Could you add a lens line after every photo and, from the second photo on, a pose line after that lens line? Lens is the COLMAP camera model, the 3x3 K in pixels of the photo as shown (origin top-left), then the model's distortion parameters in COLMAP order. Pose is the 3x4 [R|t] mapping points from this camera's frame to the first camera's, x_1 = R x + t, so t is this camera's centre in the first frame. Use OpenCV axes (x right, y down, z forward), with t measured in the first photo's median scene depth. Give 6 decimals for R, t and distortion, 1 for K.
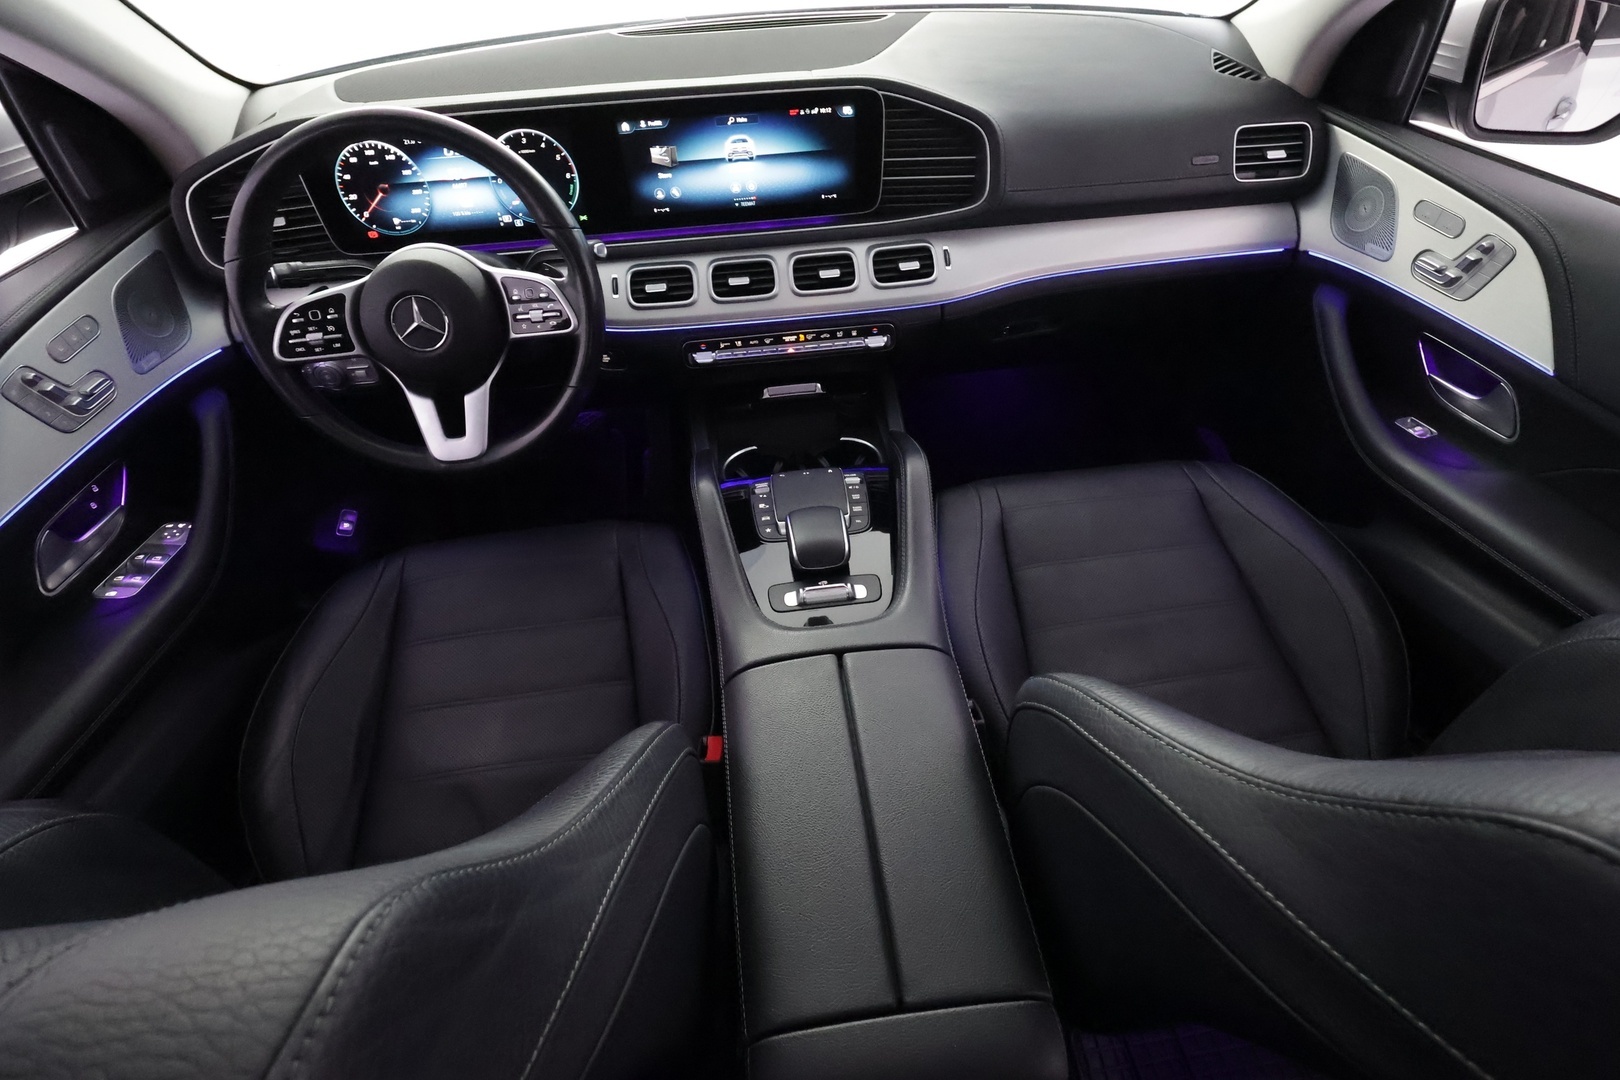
lens RADIAL K [[750.0, 0, 809.2], [0, 750.0, 536.9], [0, 0, 1]] dist [-0.000337, 0.001174]
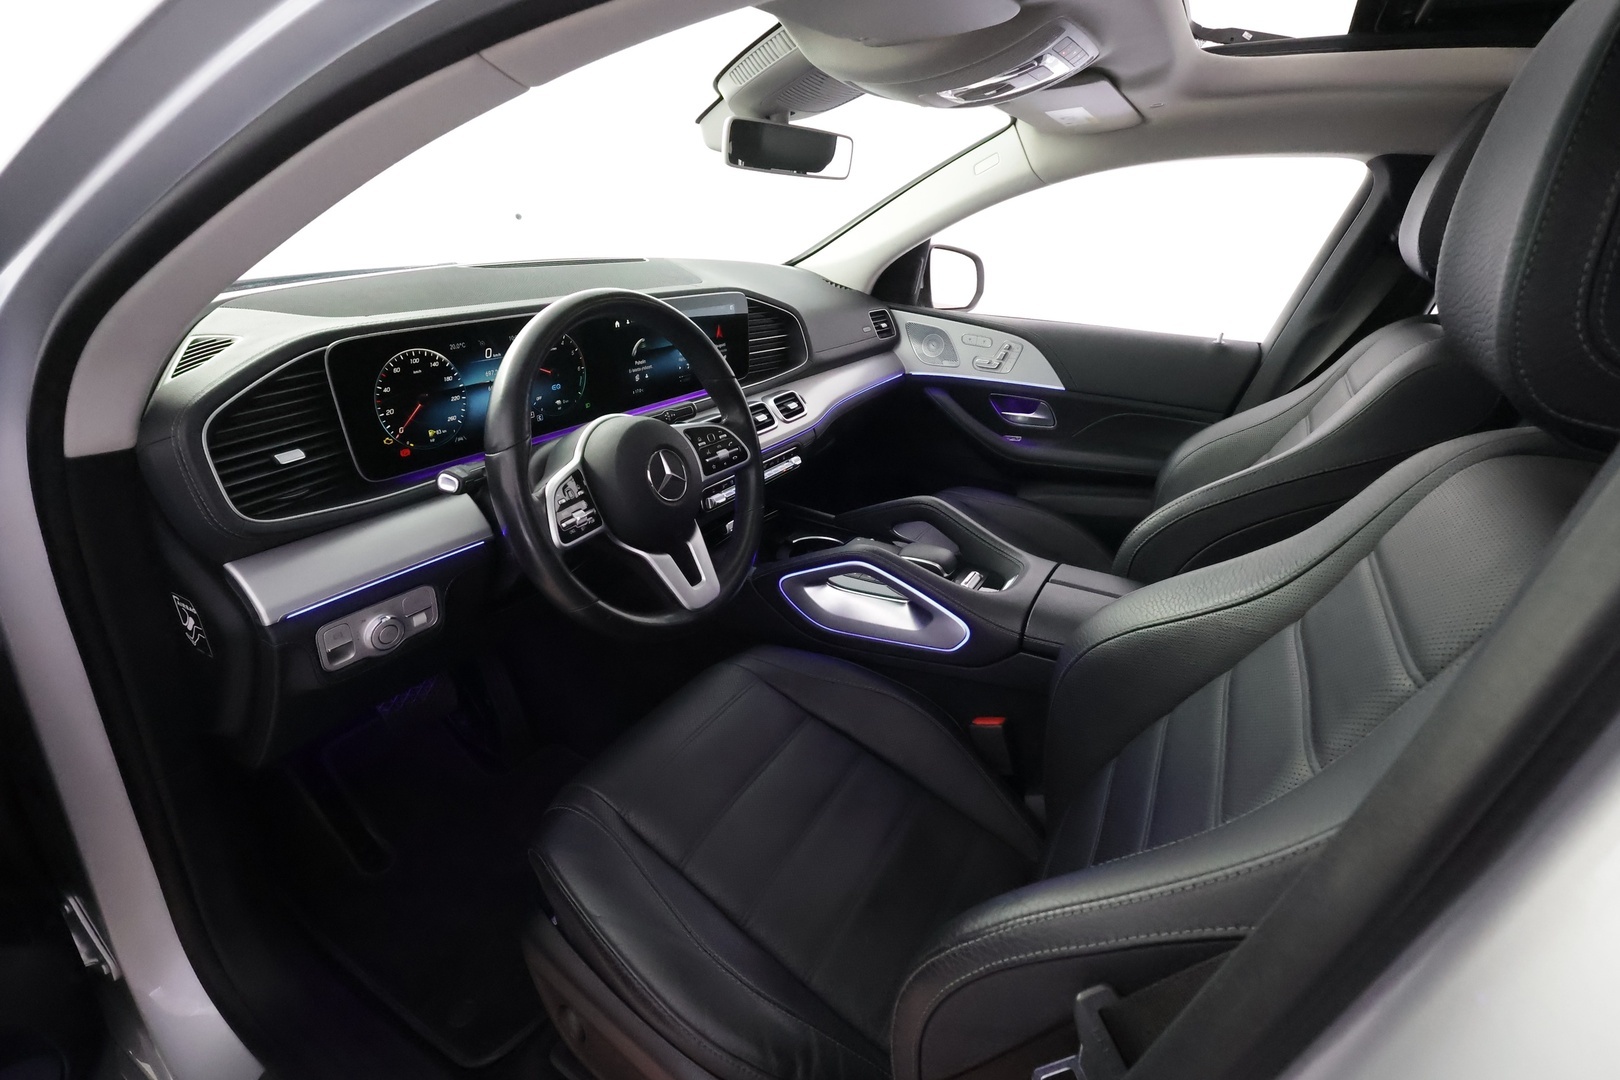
lens RADIAL K [[750.0, 0, 824.1], [0, 750.0, 547.8], [0, 0, 1]] dist [-0.000337, 0.001174]
pose [[0.577404, -0.277081, 0.768004, -1.022021], [0.493746, 0.867658, -0.058176, -0.028275], [-0.650246, 0.412790, 0.637797, 0.204070]]
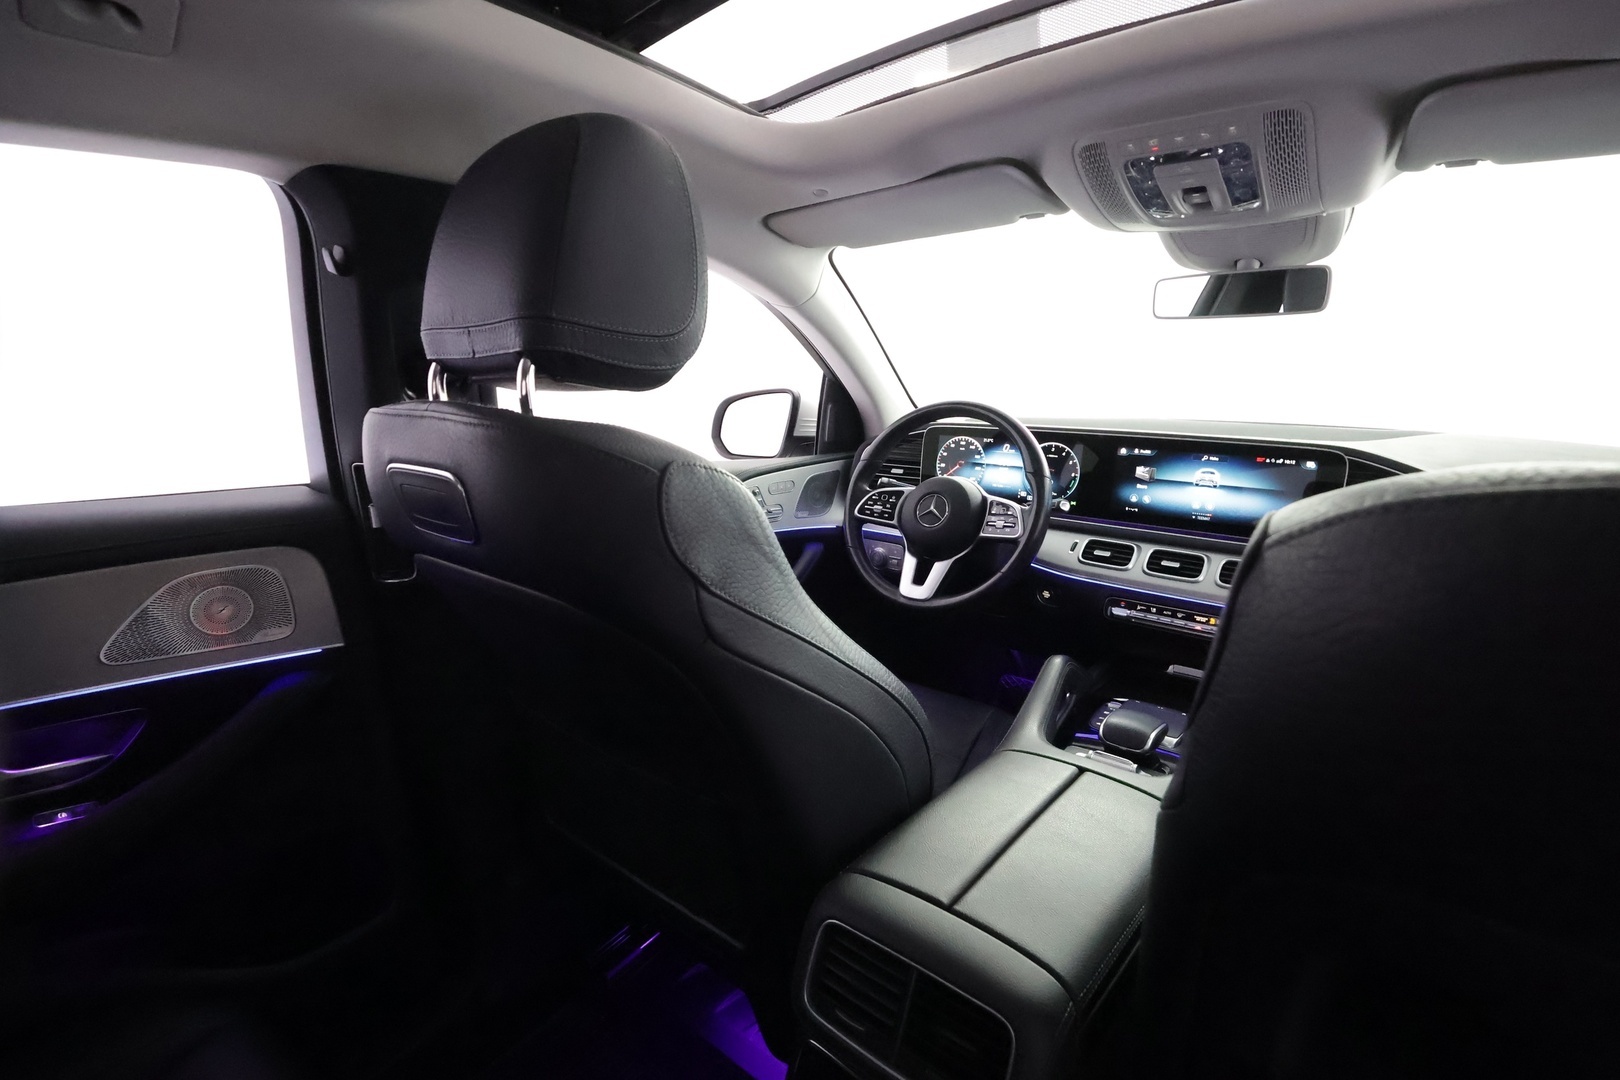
lens RADIAL K [[750.0, 0, 815.4], [0, 750.0, 537.8], [0, 0, 1]] dist [-0.000337, 0.001174]
pose [[0.703177, 0.196703, -0.683264, 0.340765], [-0.531081, 0.784252, -0.320783, 0.339577], [0.472752, 0.588436, 0.655934, -0.105028]]
